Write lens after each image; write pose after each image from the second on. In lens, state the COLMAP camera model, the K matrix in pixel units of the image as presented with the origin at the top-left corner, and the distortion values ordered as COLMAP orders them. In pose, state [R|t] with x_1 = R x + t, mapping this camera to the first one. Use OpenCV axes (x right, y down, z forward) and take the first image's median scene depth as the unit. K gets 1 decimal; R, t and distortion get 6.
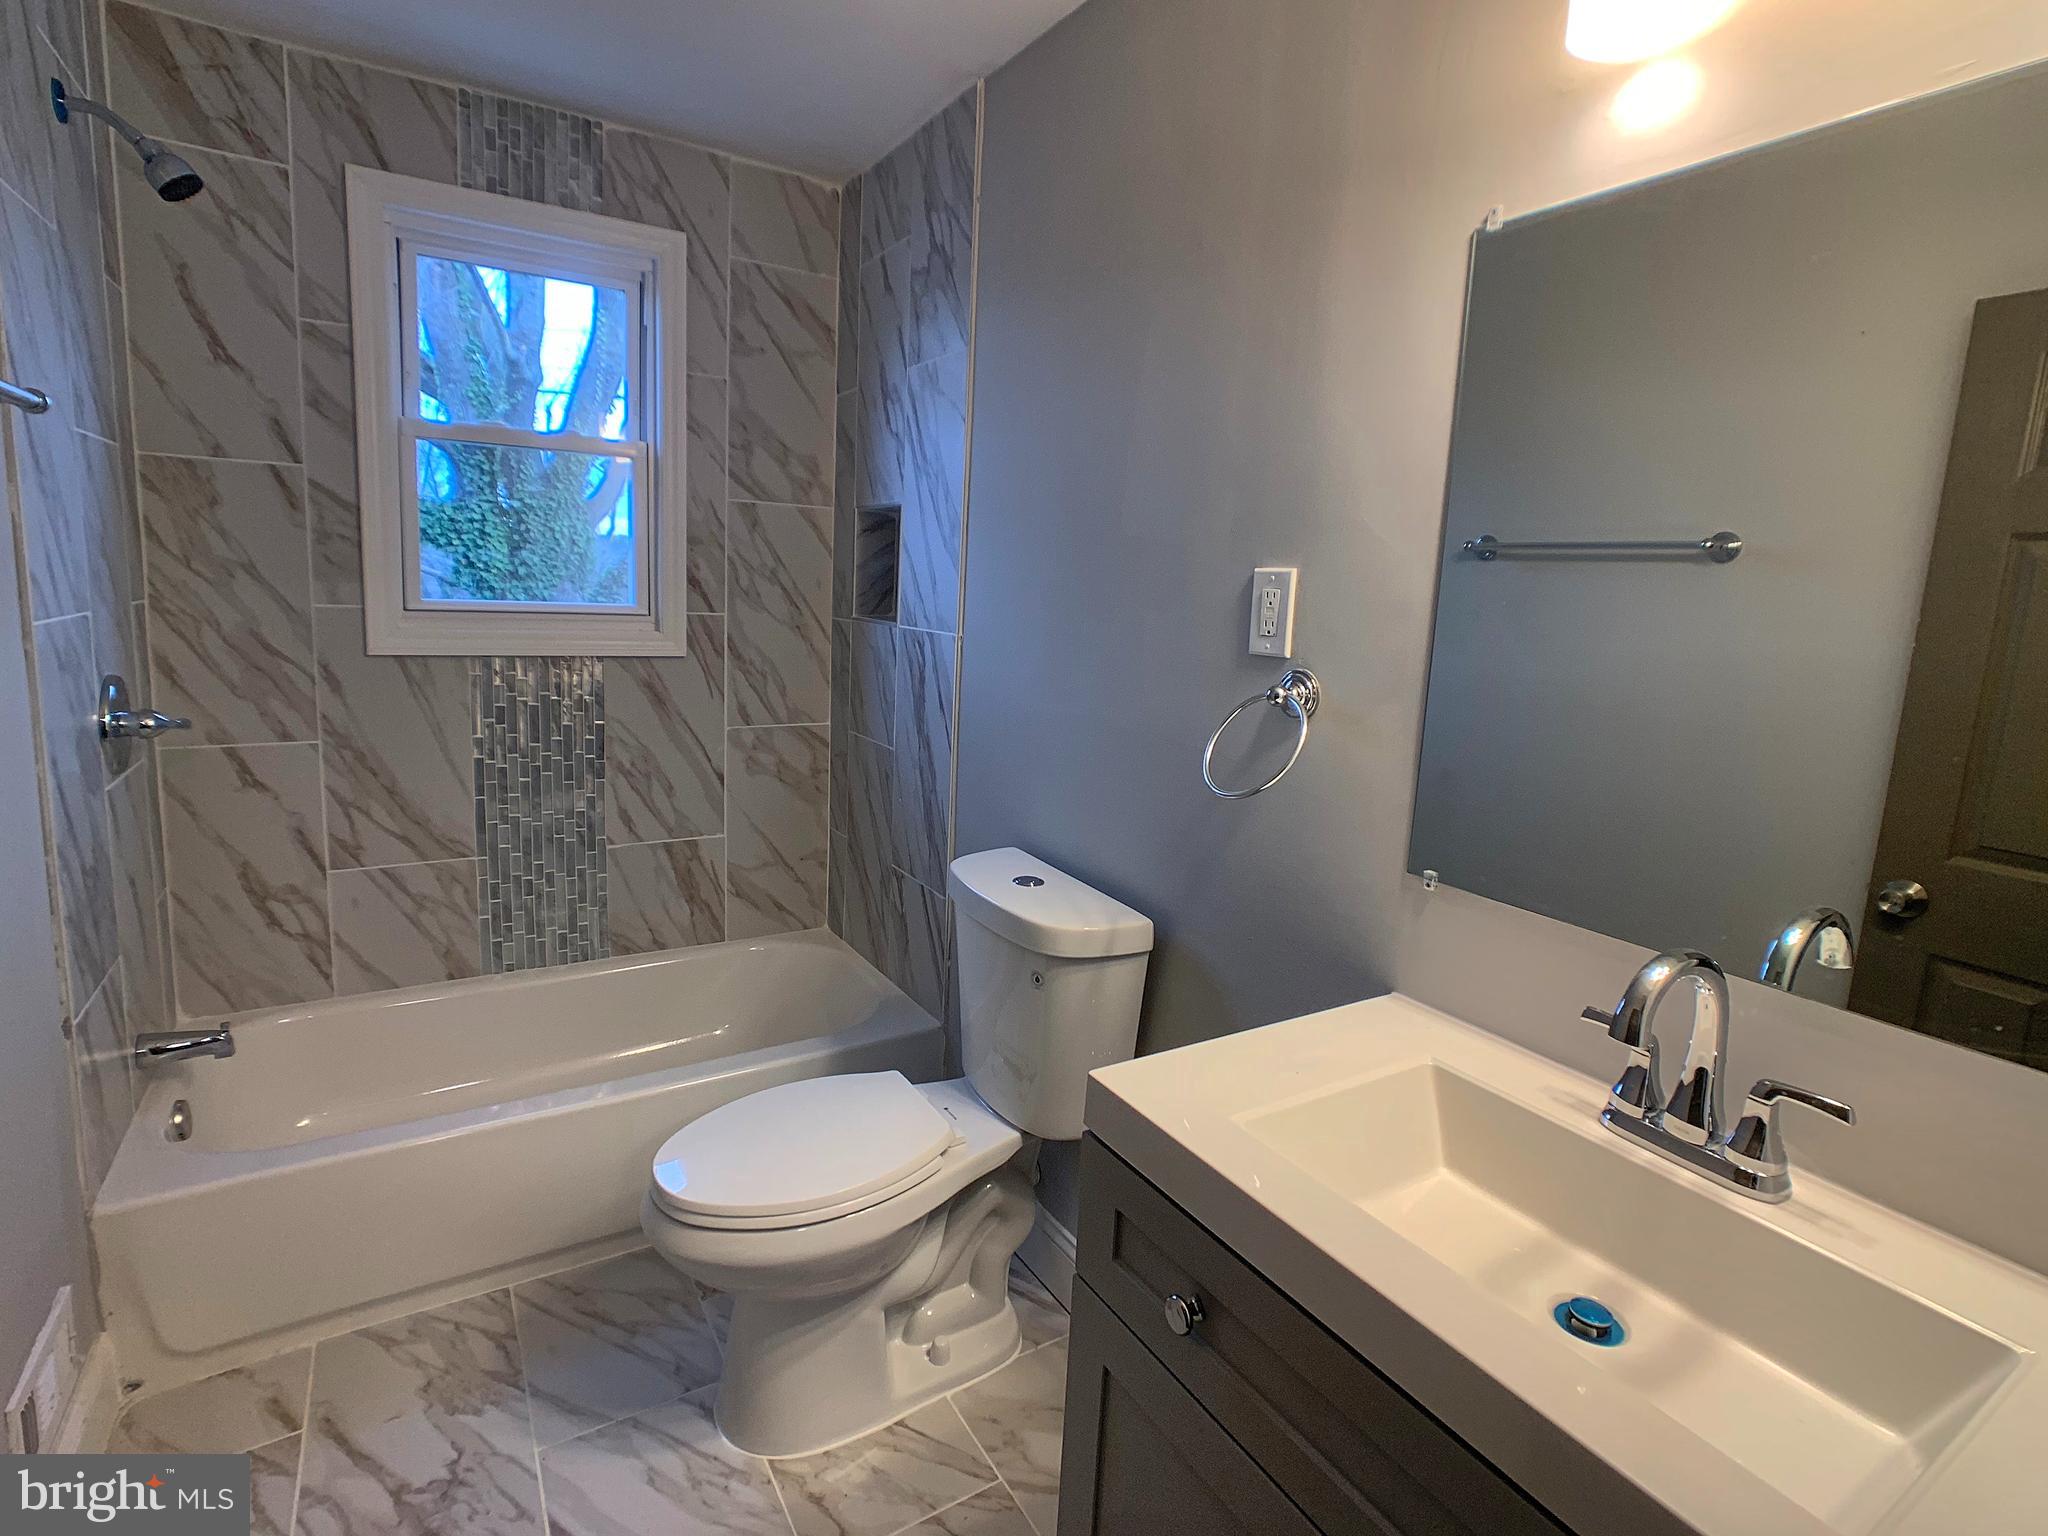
lens RADIAL K [[1010.3, 0, 1038.7], [0, 1010.3, 726.8], [0, 0, 1]] dist [-0.023030, 0.006837]
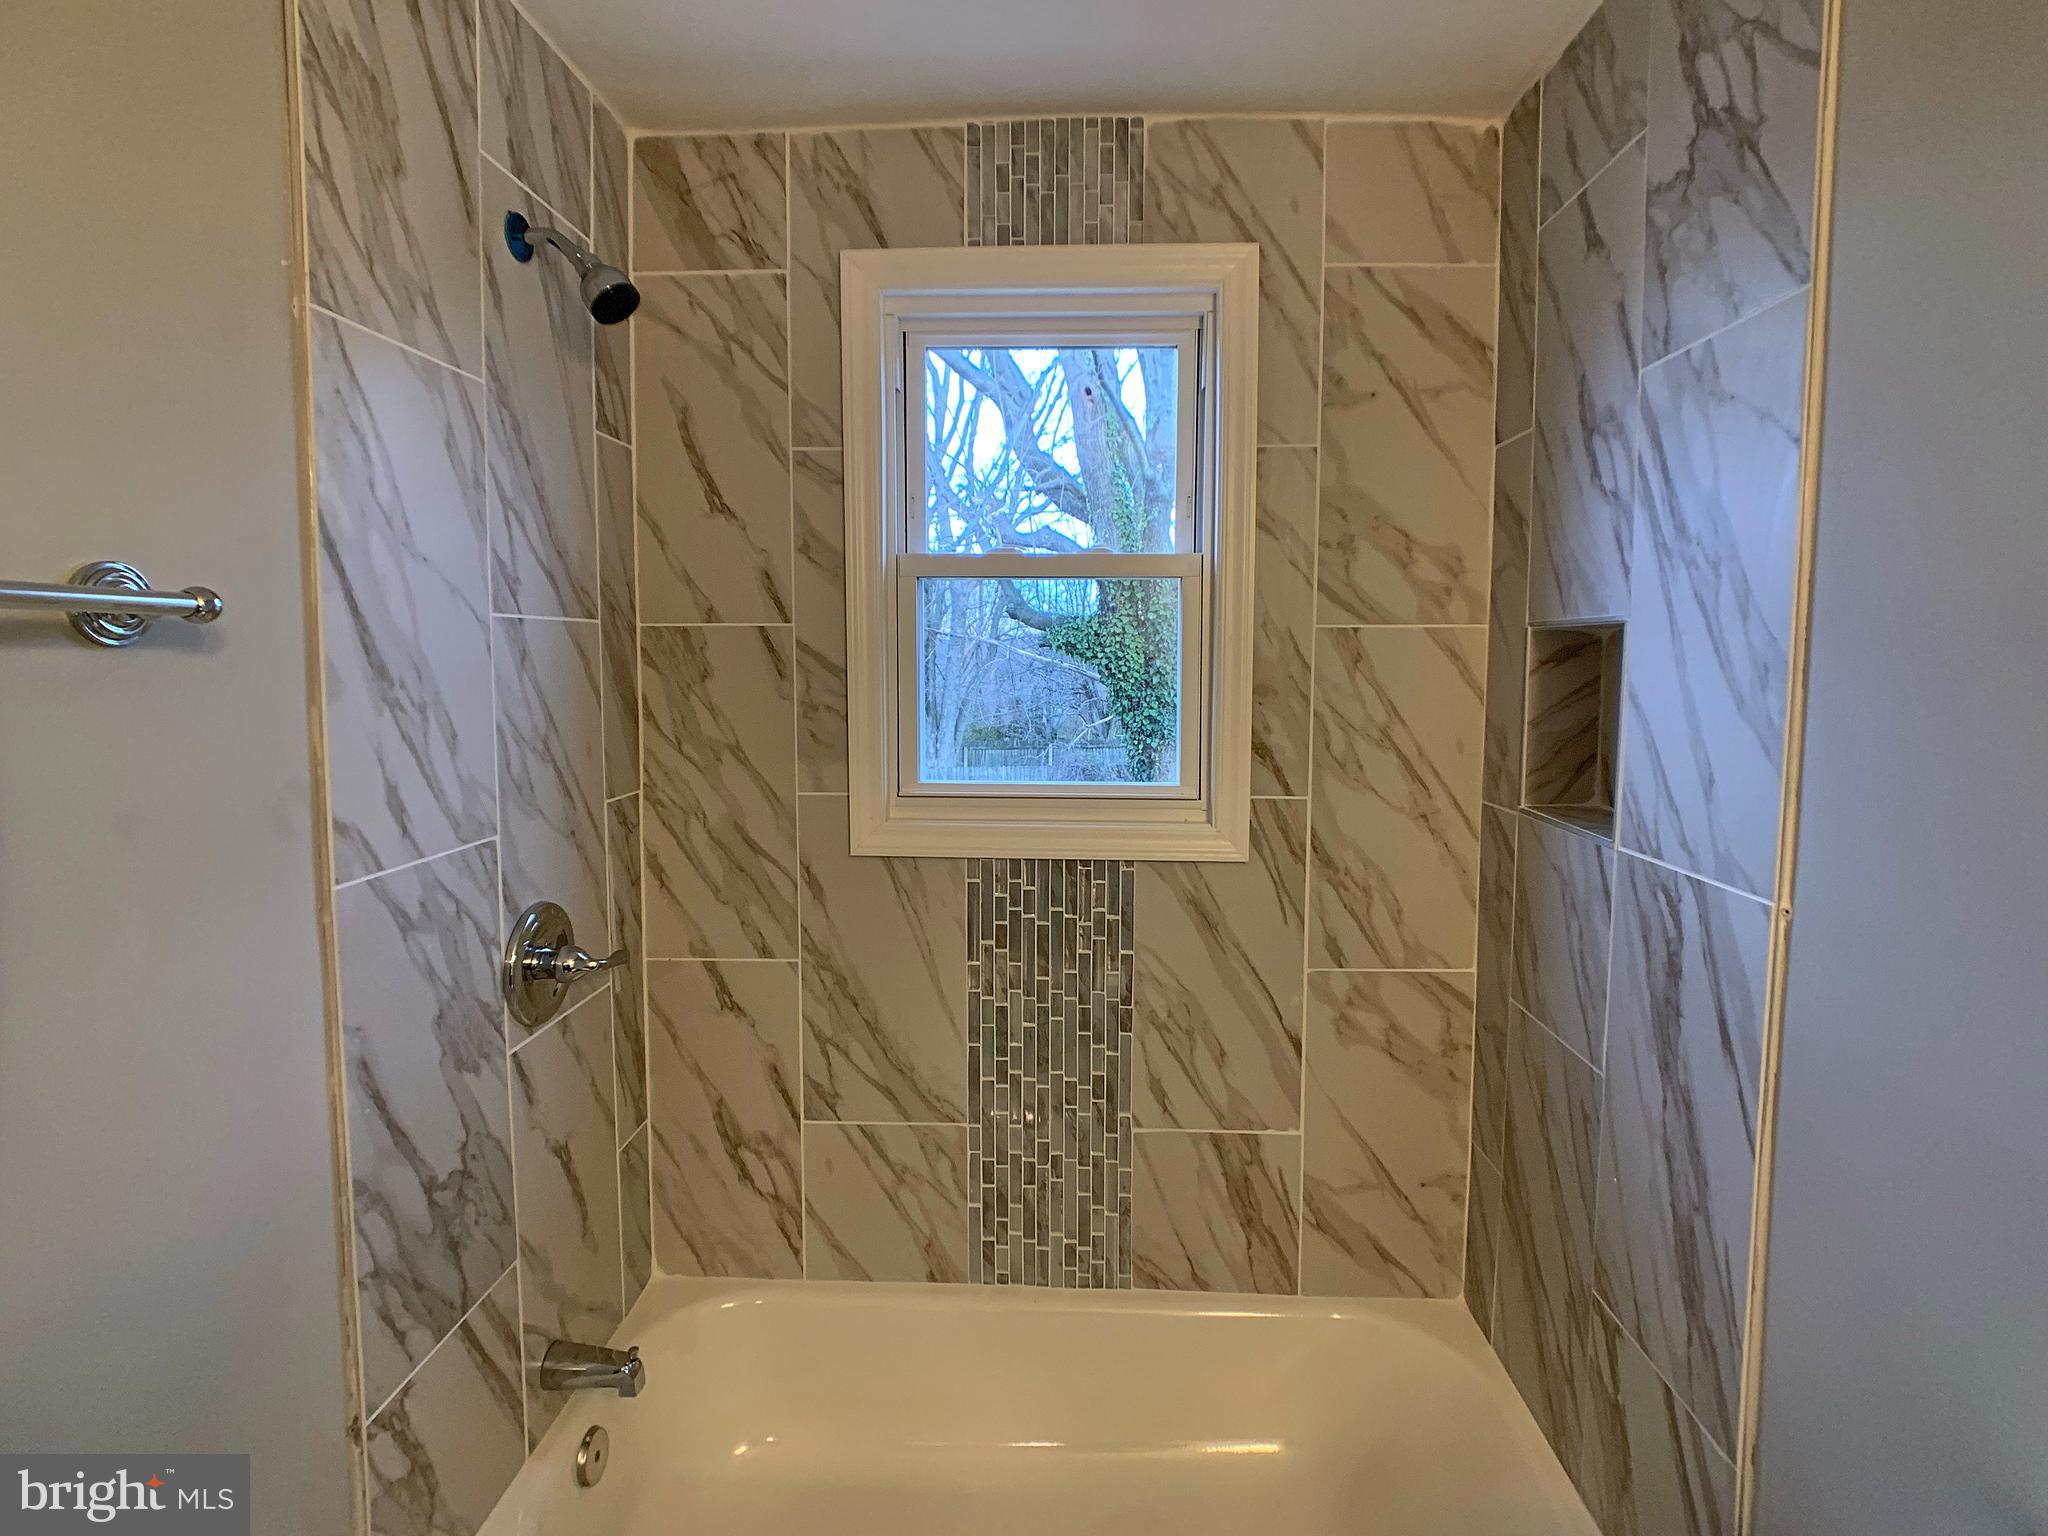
lens RADIAL K [[1010.3, 0, 1038.7], [0, 1010.3, 726.8], [0, 0, 1]] dist [-0.023030, 0.006837]
pose [[0.818900, -0.003809, -0.573924, -0.085754], [-0.046397, 0.996266, -0.072813, -0.111915], [0.572058, 0.086255, 0.815665, 0.394896]]
